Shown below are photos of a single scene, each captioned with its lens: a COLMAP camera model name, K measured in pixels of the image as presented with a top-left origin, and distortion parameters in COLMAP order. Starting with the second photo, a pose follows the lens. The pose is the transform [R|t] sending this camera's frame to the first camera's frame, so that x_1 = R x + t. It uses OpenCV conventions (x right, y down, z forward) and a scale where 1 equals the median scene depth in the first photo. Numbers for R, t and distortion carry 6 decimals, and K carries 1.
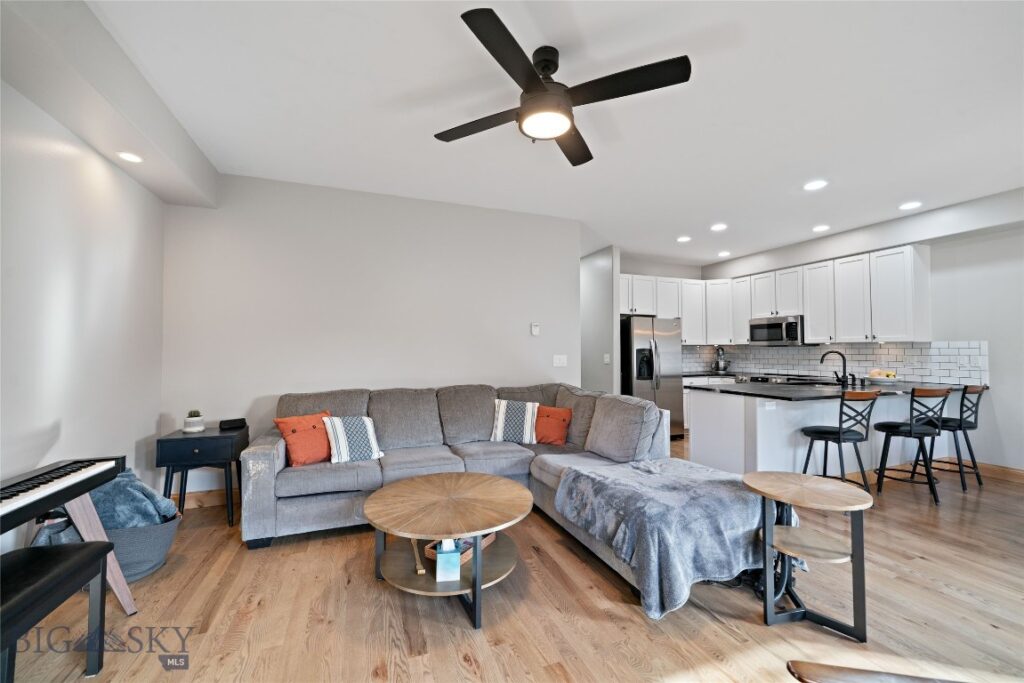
lens RADIAL K [[404.5, 0, 510.3], [0, 404.5, 344.7], [0, 0, 1]] dist [-0.000436, 0.000054]
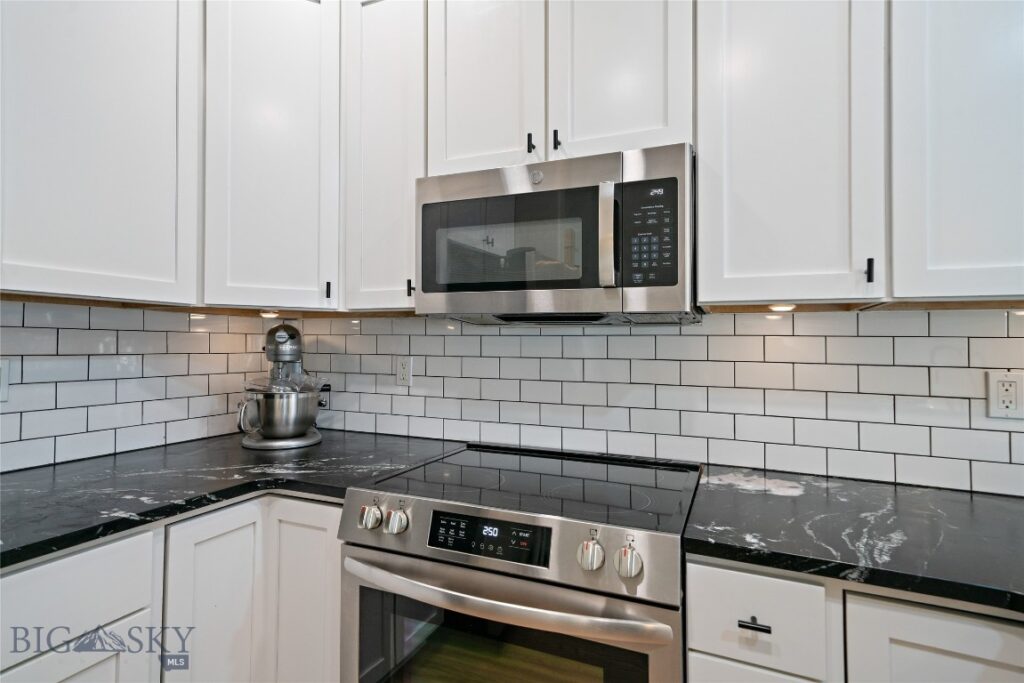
lens RADIAL K [[508.9, 0, 506.6], [0, 508.9, 322.8], [0, 0, 1]] dist [0.015680, 0.000089]
pose [[0.701927, 0.041343, 0.711048, 0.481693], [-0.023292, 0.999112, -0.035098, 0.014755], [-0.711868, 0.008075, 0.702267, 0.857387]]
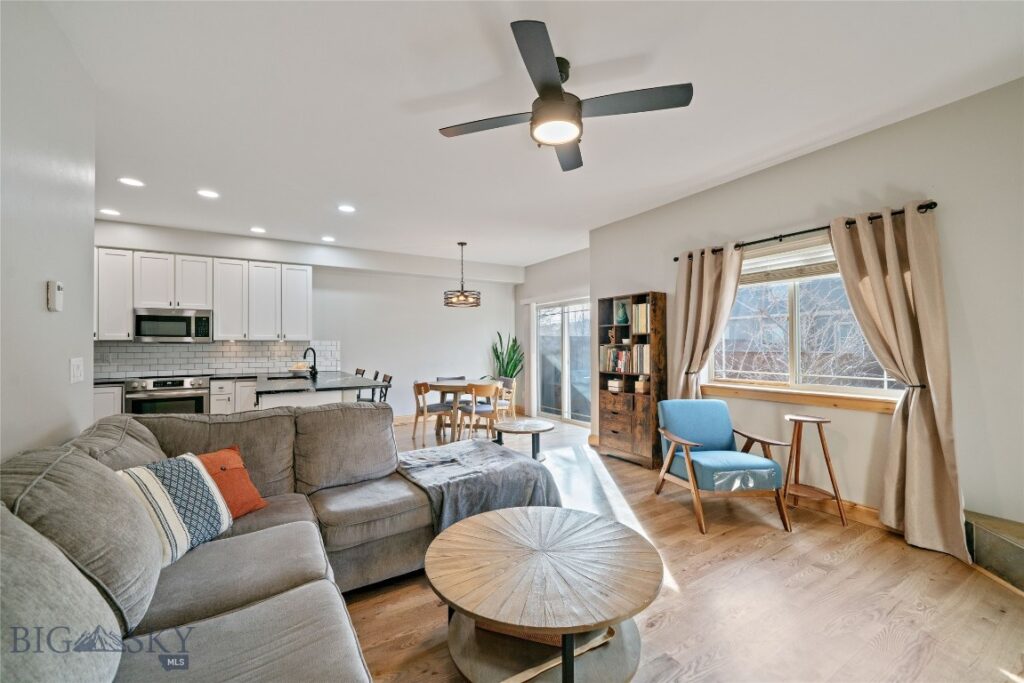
lens RADIAL K [[420.1, 0, 512.0], [0, 420.1, 341.5], [0, 0, 1]] dist [-0.000260, 0.000011]
pose [[-0.179527, 0.013839, 0.983656, -0.344341], [-0.009670, 0.999828, -0.015831, 0.007920], [-0.983705, -0.012354, -0.179362, 0.466396]]
